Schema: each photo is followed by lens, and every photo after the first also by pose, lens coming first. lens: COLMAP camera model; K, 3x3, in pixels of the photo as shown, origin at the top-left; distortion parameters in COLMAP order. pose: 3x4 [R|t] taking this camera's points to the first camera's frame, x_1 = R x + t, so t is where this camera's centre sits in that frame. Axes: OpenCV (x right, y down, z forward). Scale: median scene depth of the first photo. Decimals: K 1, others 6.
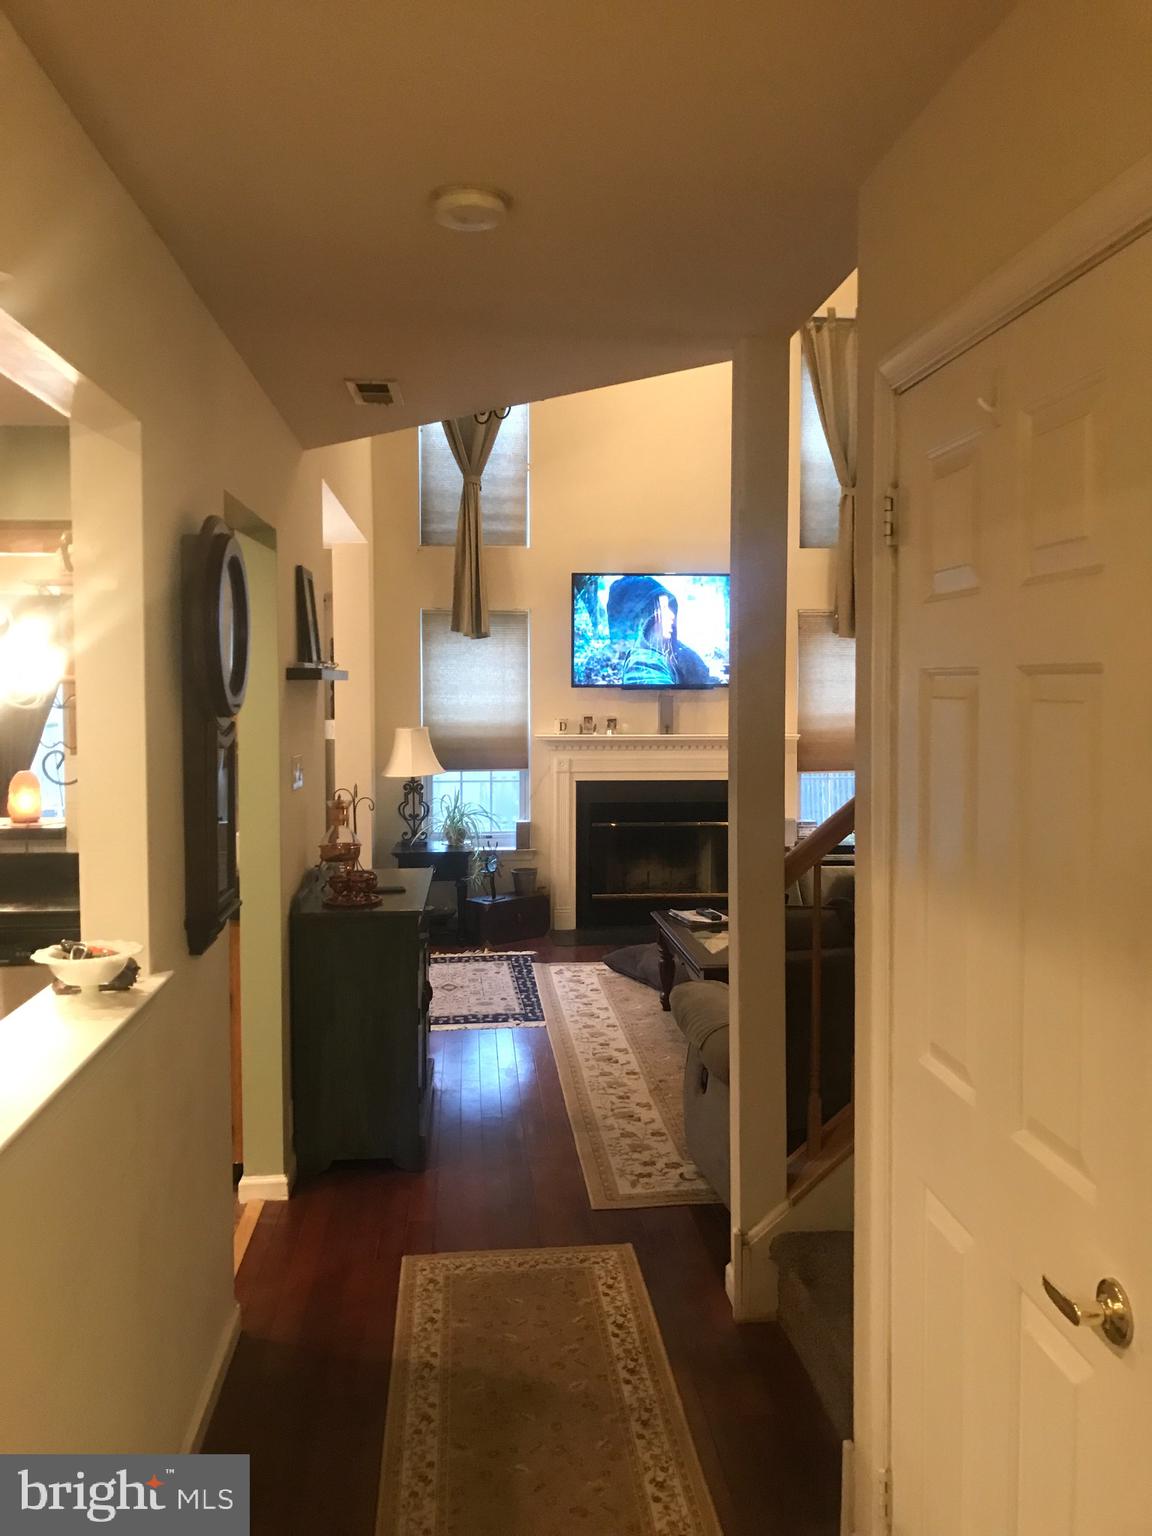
lens RADIAL K [[1271.6, 0, 601.6], [0, 1271.6, 765.2], [0, 0, 1]] dist [0.026448, -0.031523]
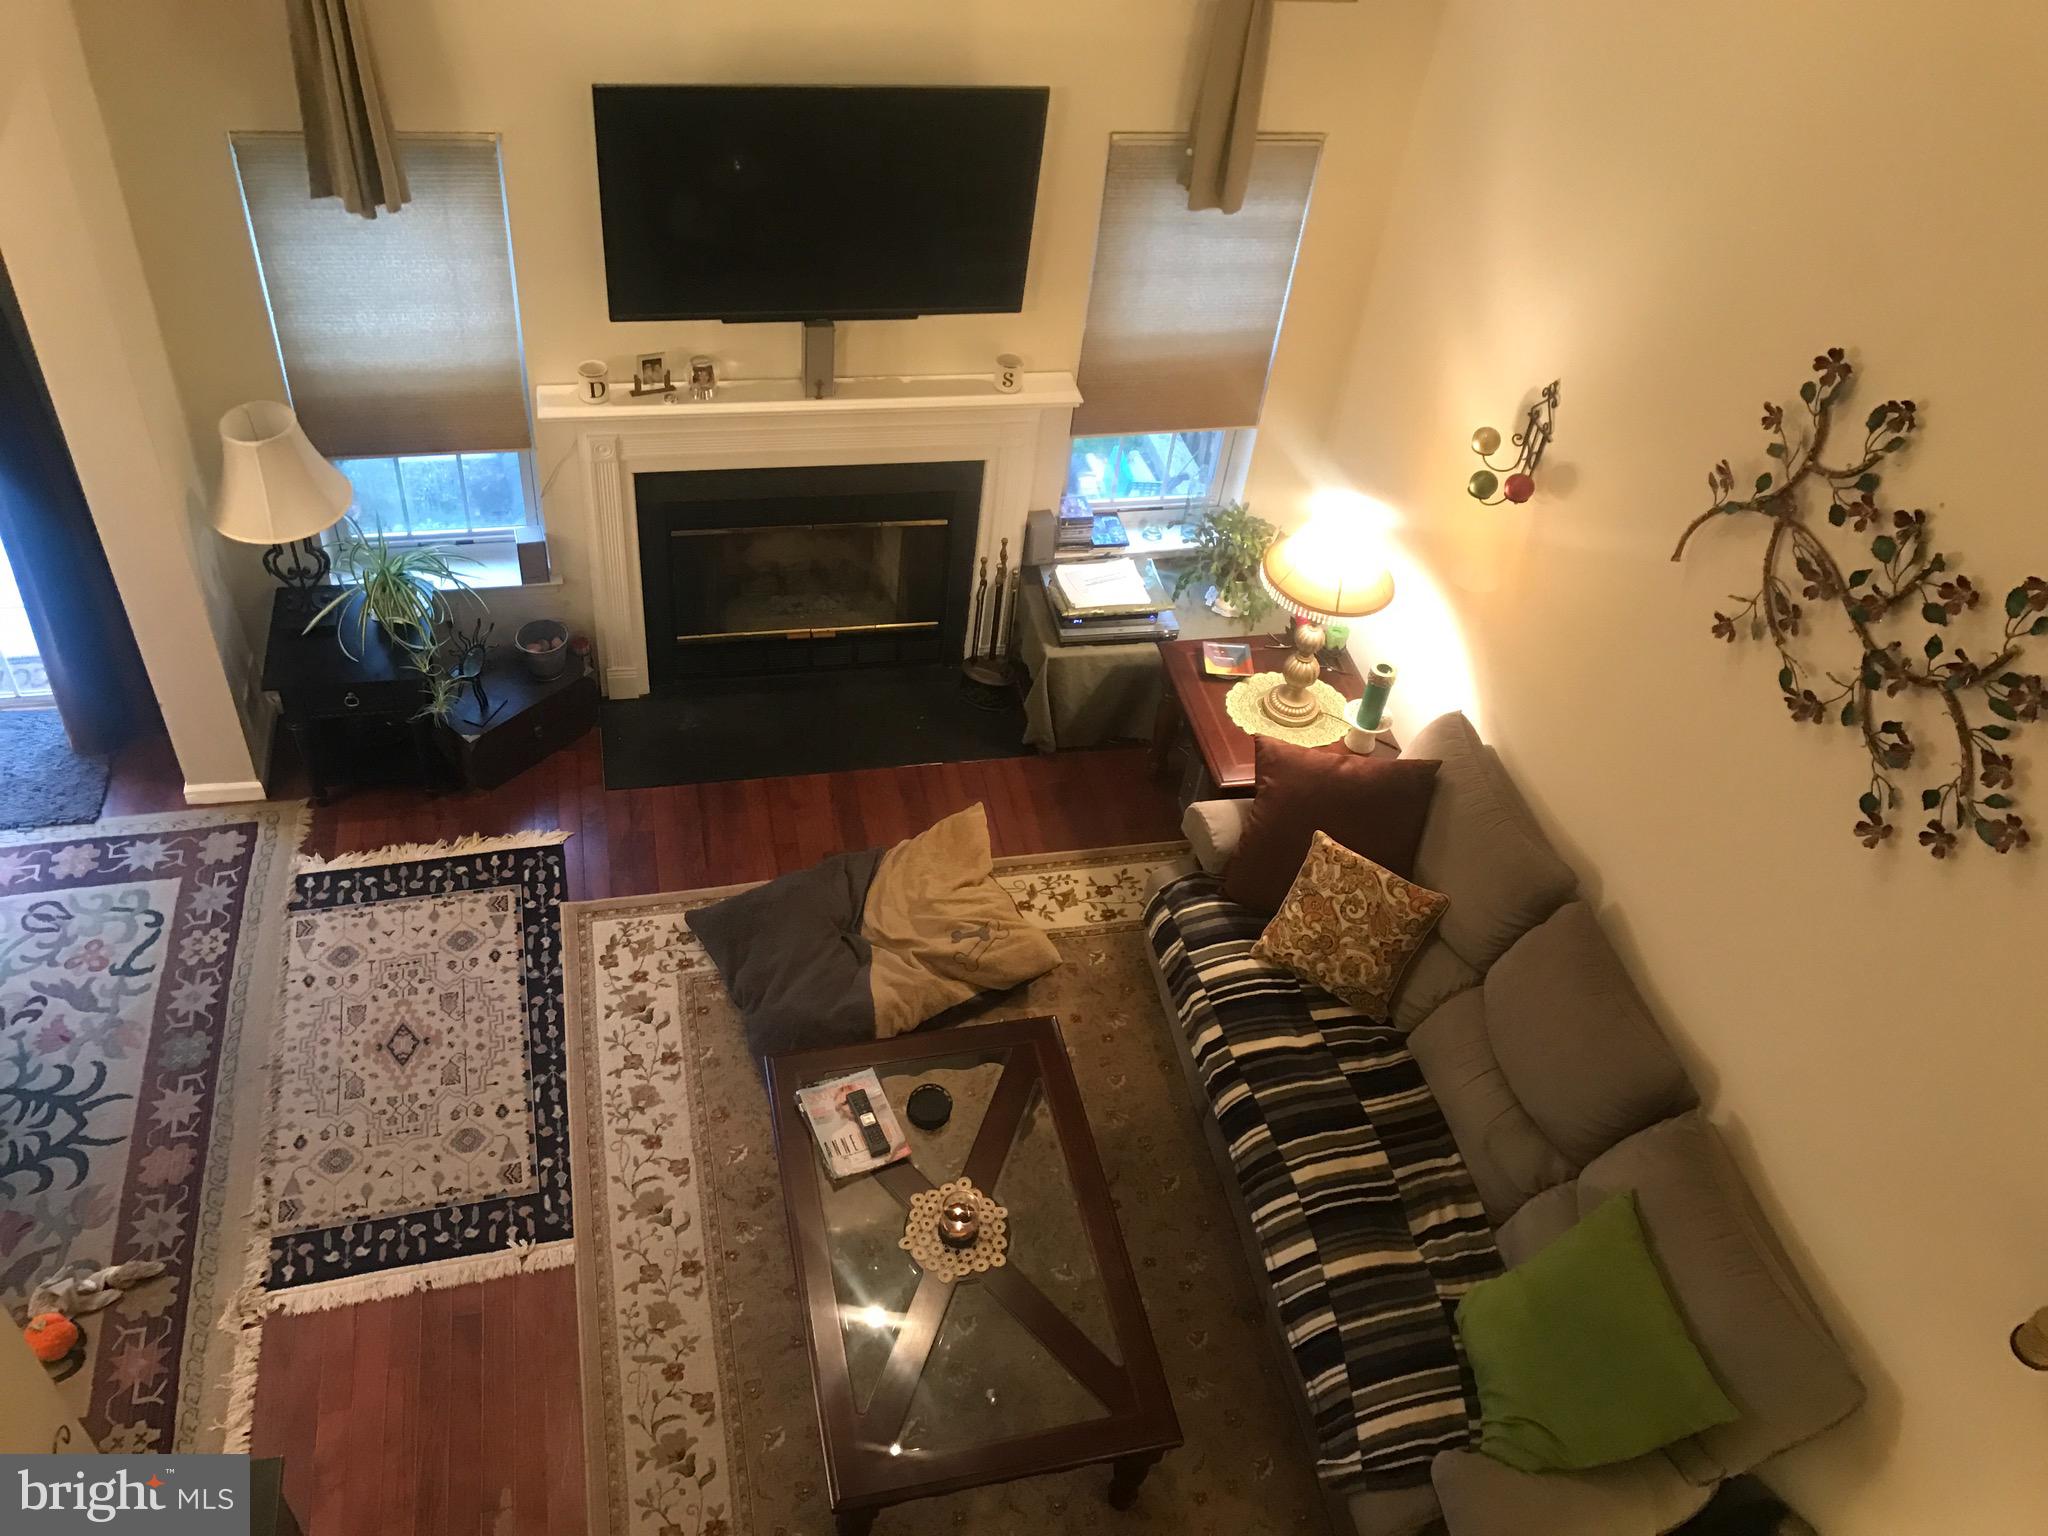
lens RADIAL K [[1695.4, 0, 1038.0], [0, 1695.4, 746.8], [0, 0, 1]] dist [0.026448, -0.031523]
pose [[0.987657, -0.006636, 0.156494, 0.032361], [-0.097551, 0.755626, 0.647698, -0.359653], [-0.122549, -0.654969, 0.745652, 0.416830]]
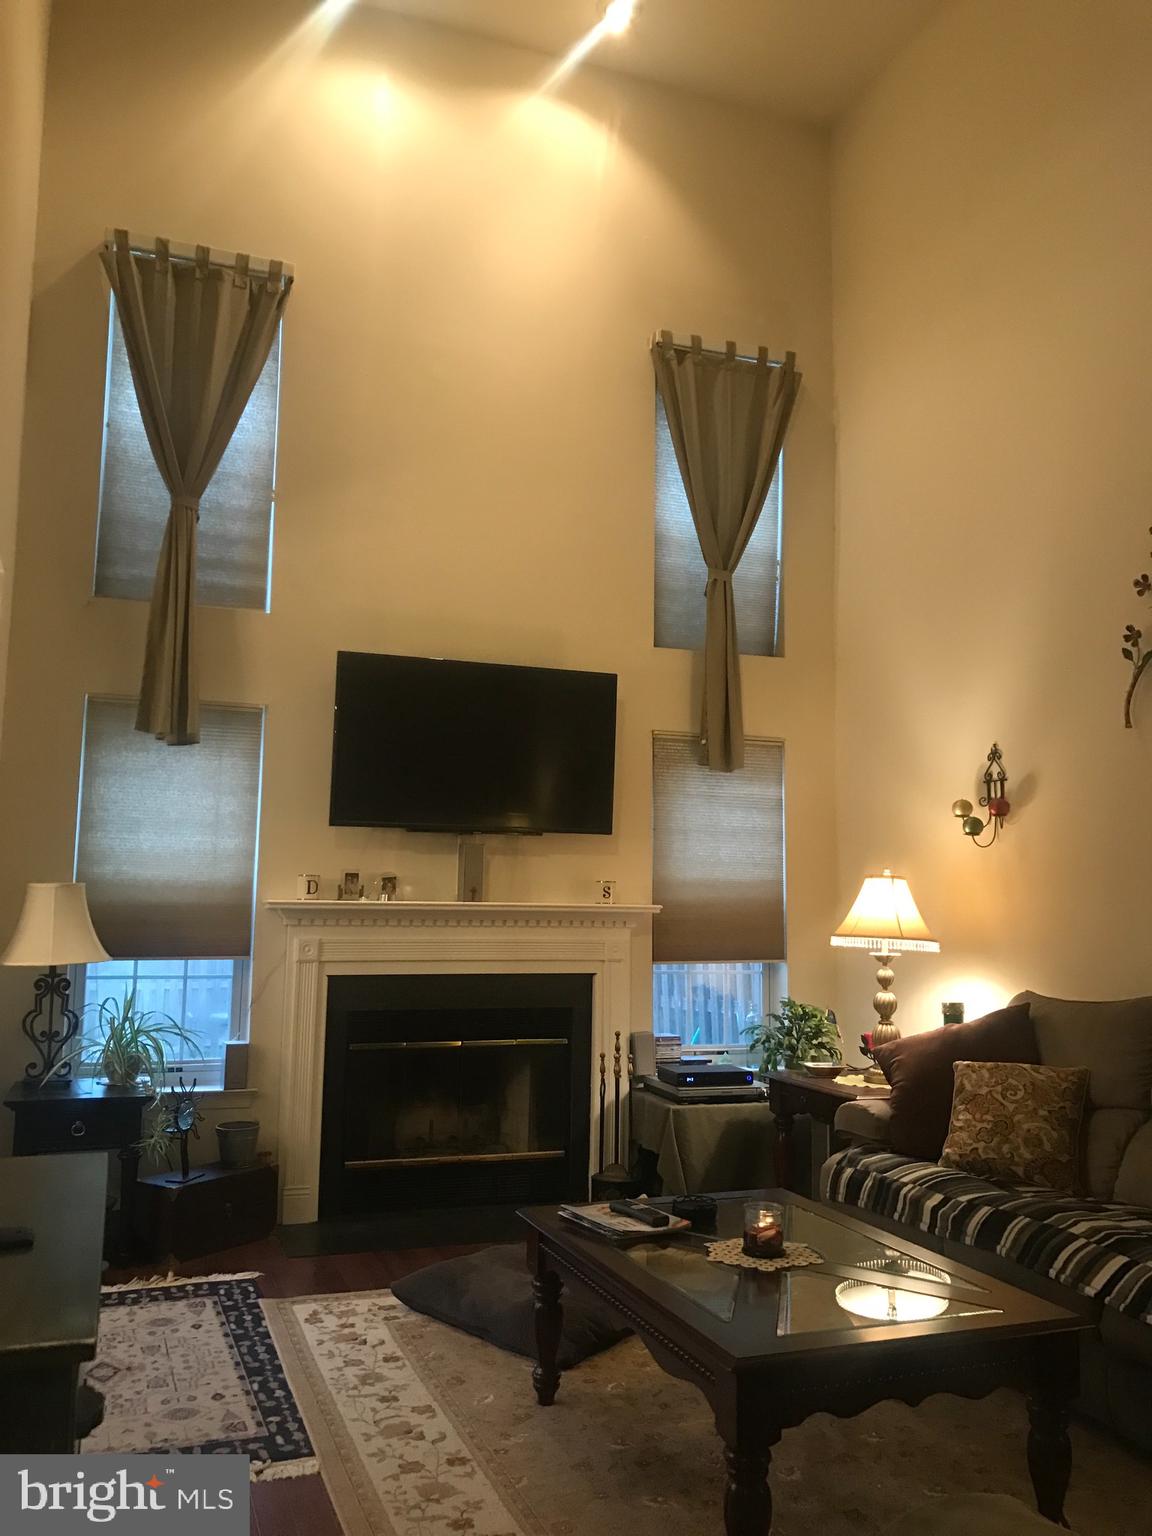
lens RADIAL K [[1271.6, 0, 576.8], [0, 1271.6, 753.7], [0, 0, 1]] dist [0.026448, -0.031523]
pose [[0.970064, 0.042756, 0.239058, -0.057097], [0.001697, 0.983163, -0.182726, 0.020304], [-0.242845, 0.177661, 0.953658, 0.349983]]
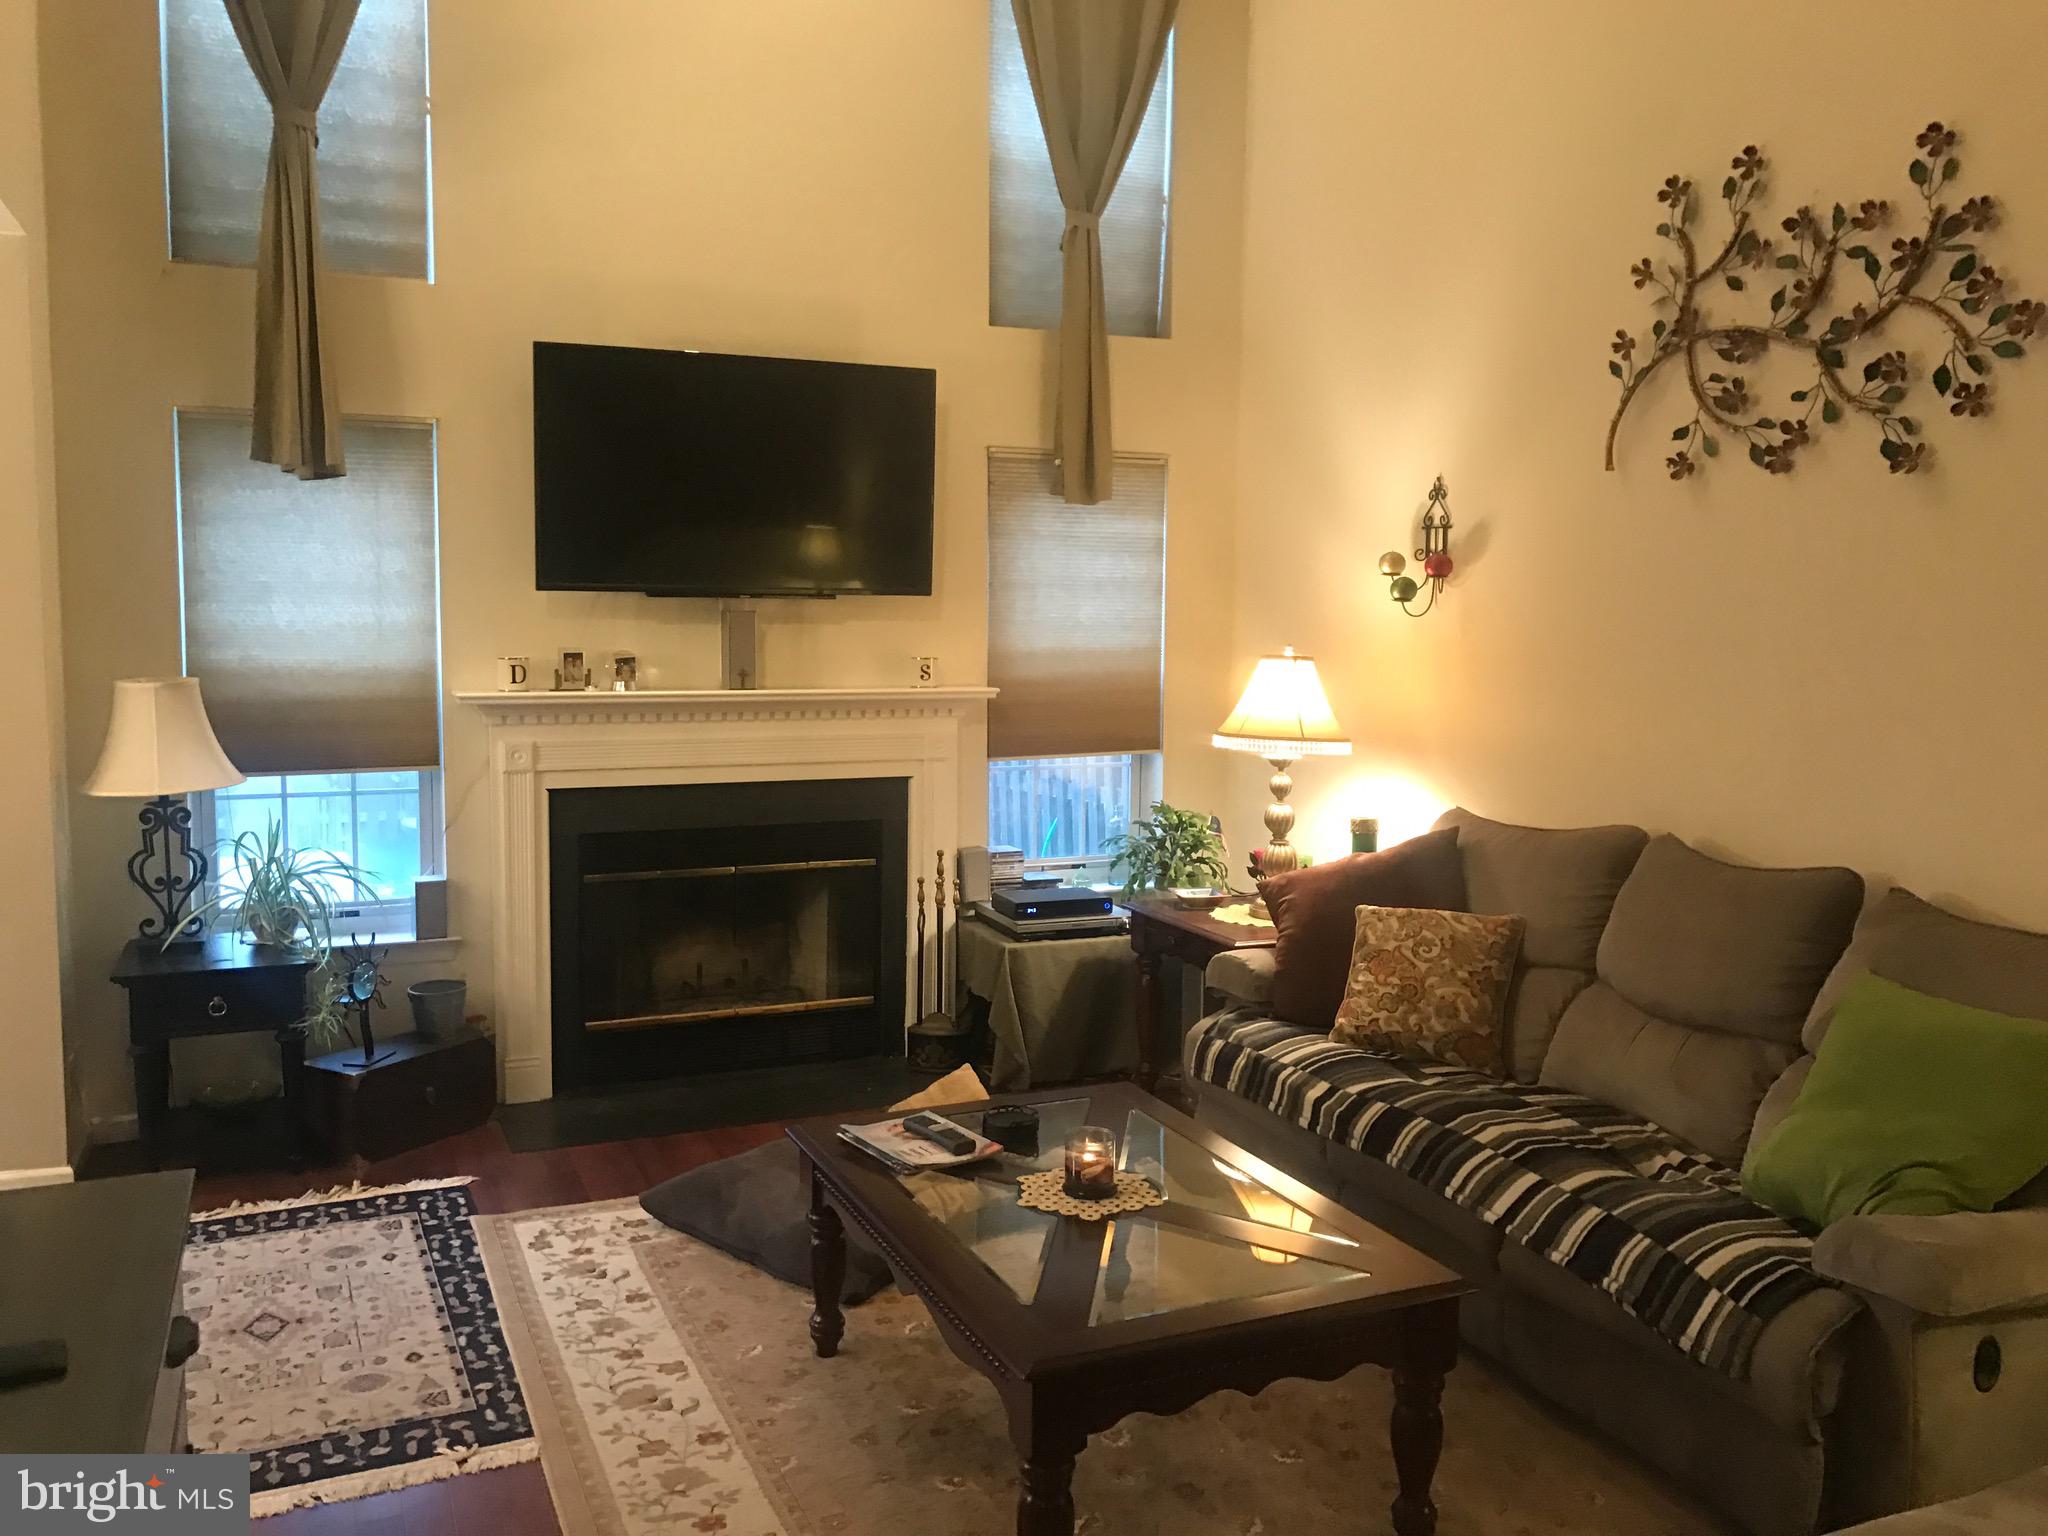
lens RADIAL K [[1695.4, 0, 1029.1], [0, 1695.4, 756.6], [0, 0, 1]] dist [0.026448, -0.031523]
pose [[0.953640, -0.019016, 0.300348, -0.039694], [0.010685, 0.999512, 0.029357, -0.016574], [-0.300760, -0.024787, 0.953378, 0.347132]]
